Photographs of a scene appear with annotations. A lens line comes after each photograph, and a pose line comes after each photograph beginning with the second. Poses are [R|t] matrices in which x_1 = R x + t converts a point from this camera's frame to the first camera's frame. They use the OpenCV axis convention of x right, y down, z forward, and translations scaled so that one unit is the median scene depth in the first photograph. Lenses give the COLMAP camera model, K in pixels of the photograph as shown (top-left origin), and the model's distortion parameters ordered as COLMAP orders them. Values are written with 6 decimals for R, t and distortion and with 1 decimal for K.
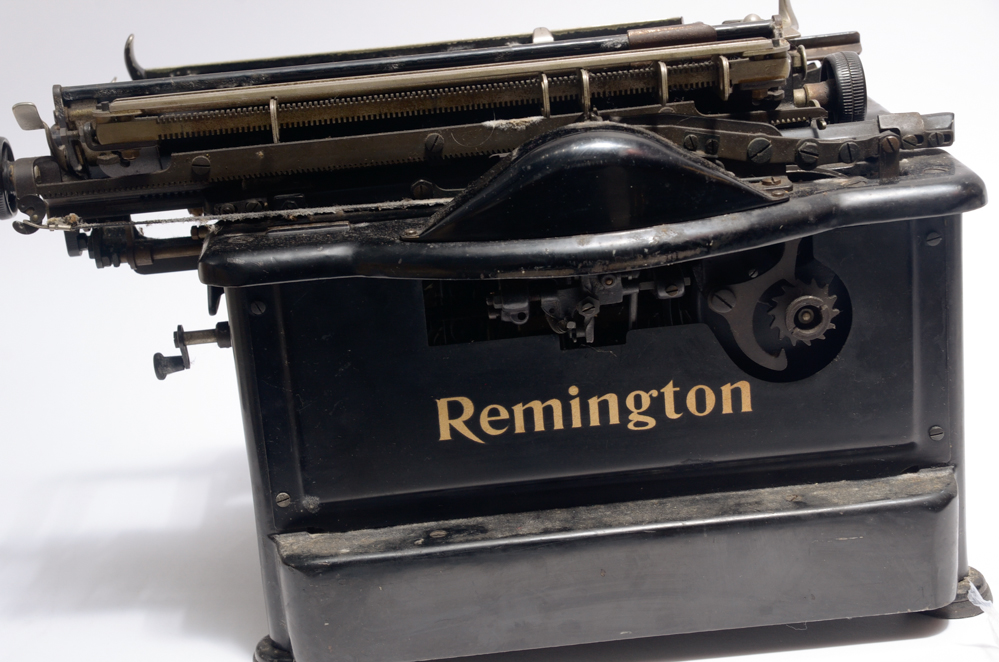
lens RADIAL K [[1894.9, 0, 474.2], [0, 1894.9, 353.4], [0, 0, 1]] dist [0.013686, 0.275234]
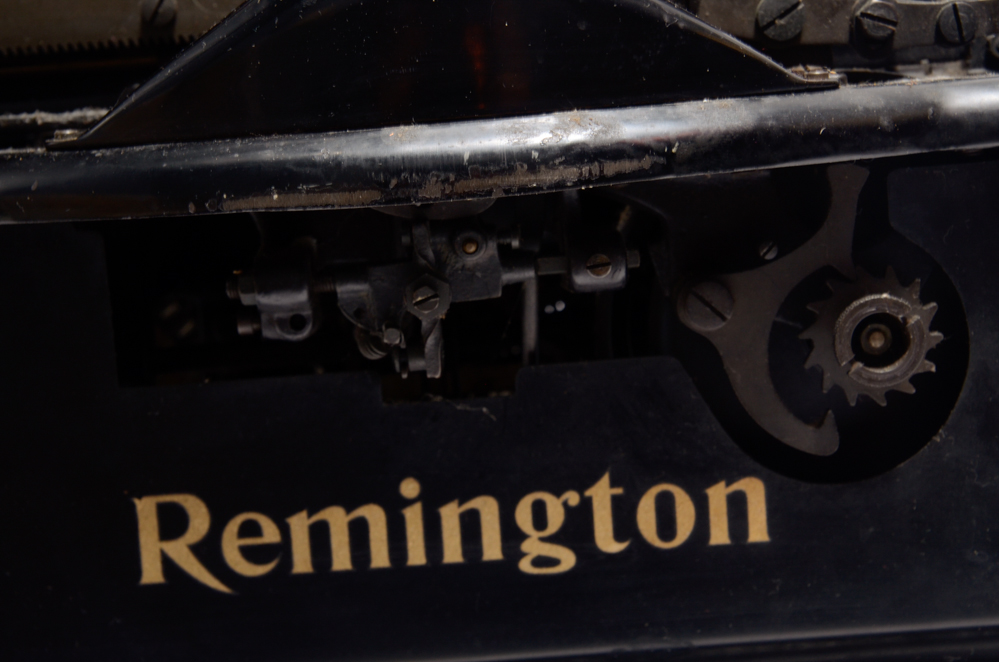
lens RADIAL K [[2156.4, 0, 427.9], [0, 2156.4, 216.1], [0, 0, 1]] dist [-0.001756, 0.140222]
pose [[0.999360, 0.020998, -0.028952, 0.072400], [-0.026124, 0.981444, -0.189960, 0.057352], [0.024426, 0.190595, 0.981365, 0.430697]]
